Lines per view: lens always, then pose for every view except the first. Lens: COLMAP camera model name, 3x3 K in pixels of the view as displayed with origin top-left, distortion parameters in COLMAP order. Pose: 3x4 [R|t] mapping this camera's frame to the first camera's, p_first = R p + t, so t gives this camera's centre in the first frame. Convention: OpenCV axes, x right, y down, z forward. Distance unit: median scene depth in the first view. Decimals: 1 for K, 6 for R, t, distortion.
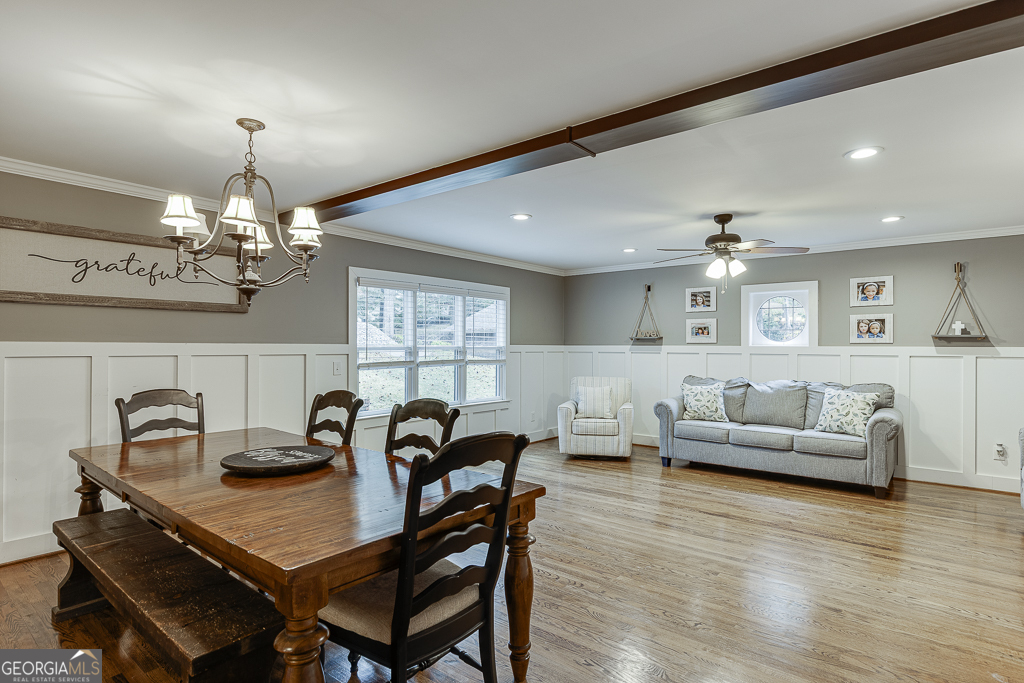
lens RADIAL K [[533.4, 0, 523.2], [0, 533.4, 339.6], [0, 0, 1]] dist [-0.004017, -0.001499]
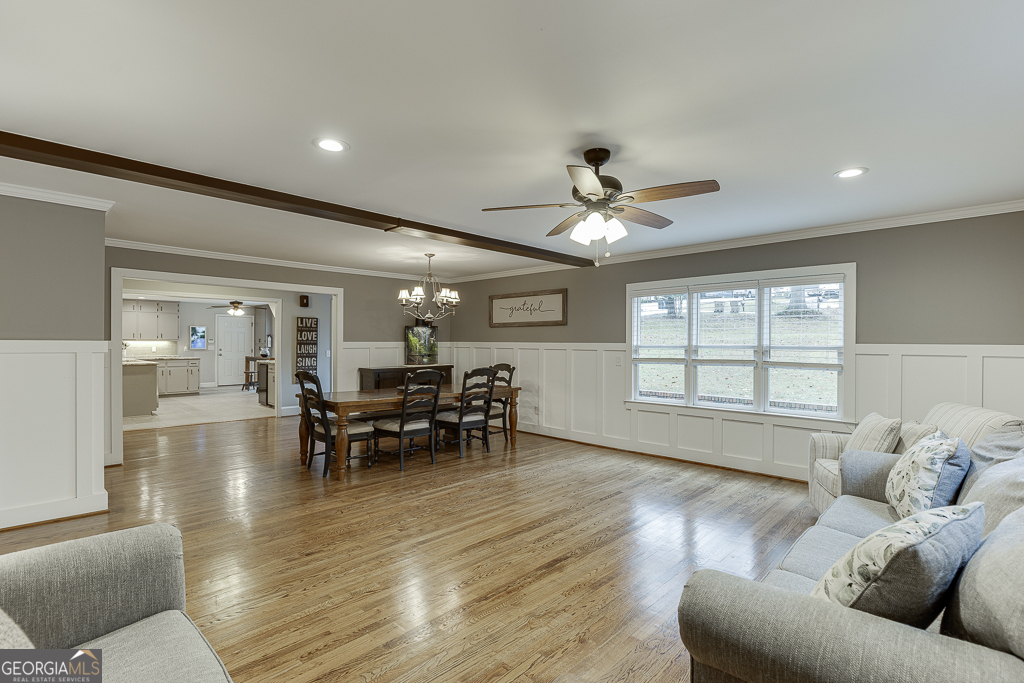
lens RADIAL K [[484.8, 0, 521.8], [0, 484.8, 345.0], [0, 0, 1]] dist [-0.005155, -0.000769]
pose [[-0.091695, 0.002236, -0.995785, 0.819432], [0.007073, 0.999974, 0.001594, 0.008687], [0.995762, -0.006897, -0.091708, 0.785856]]
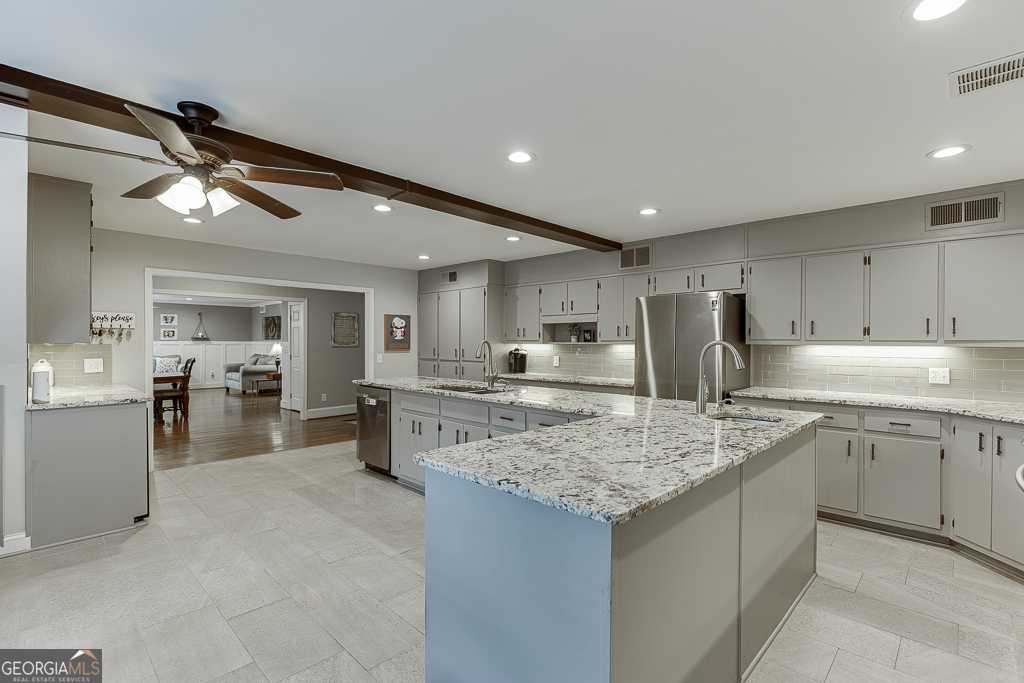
lens RADIAL K [[472.1, 0, 514.8], [0, 472.1, 342.3], [0, 0, 1]] dist [-0.002422, -0.000747]
pose [[0.097818, -0.005359, 0.995190, -1.485703], [-0.014225, 0.999876, 0.006782, -0.021625], [-0.995103, -0.014819, 0.097730, -0.910618]]
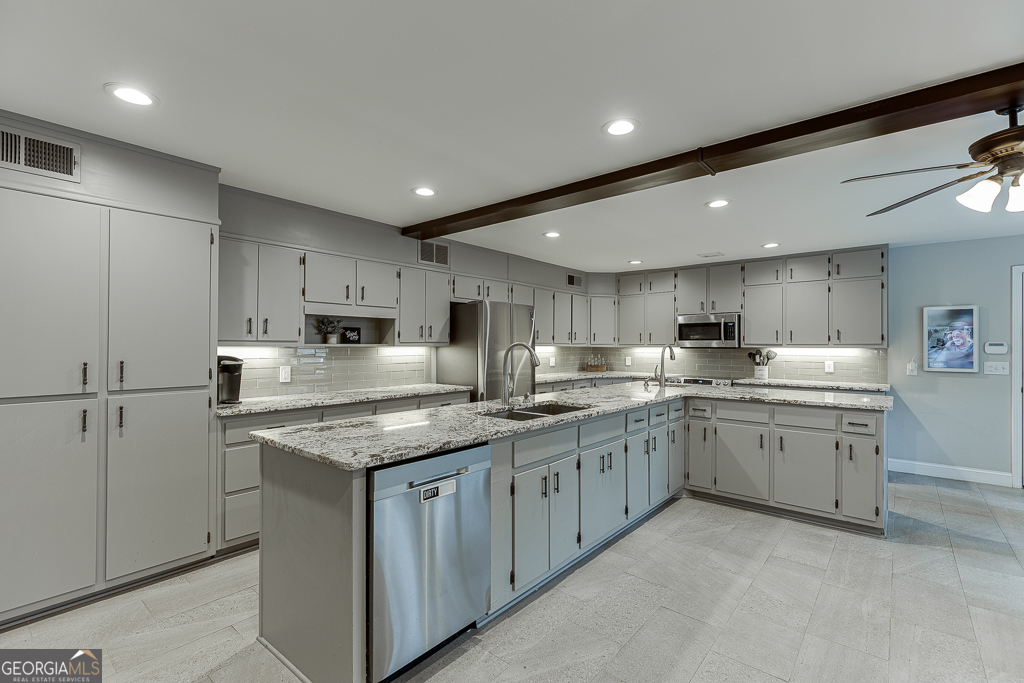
lens RADIAL K [[456.8, 0, 521.8], [0, 456.8, 345.1], [0, 0, 1]] dist [0.005628, -0.002480]
pose [[-0.999736, -0.007882, 0.021589, -0.743112], [-0.008140, 0.999896, -0.011908, -0.008788], [-0.021493, -0.012080, -0.999696, -0.243669]]
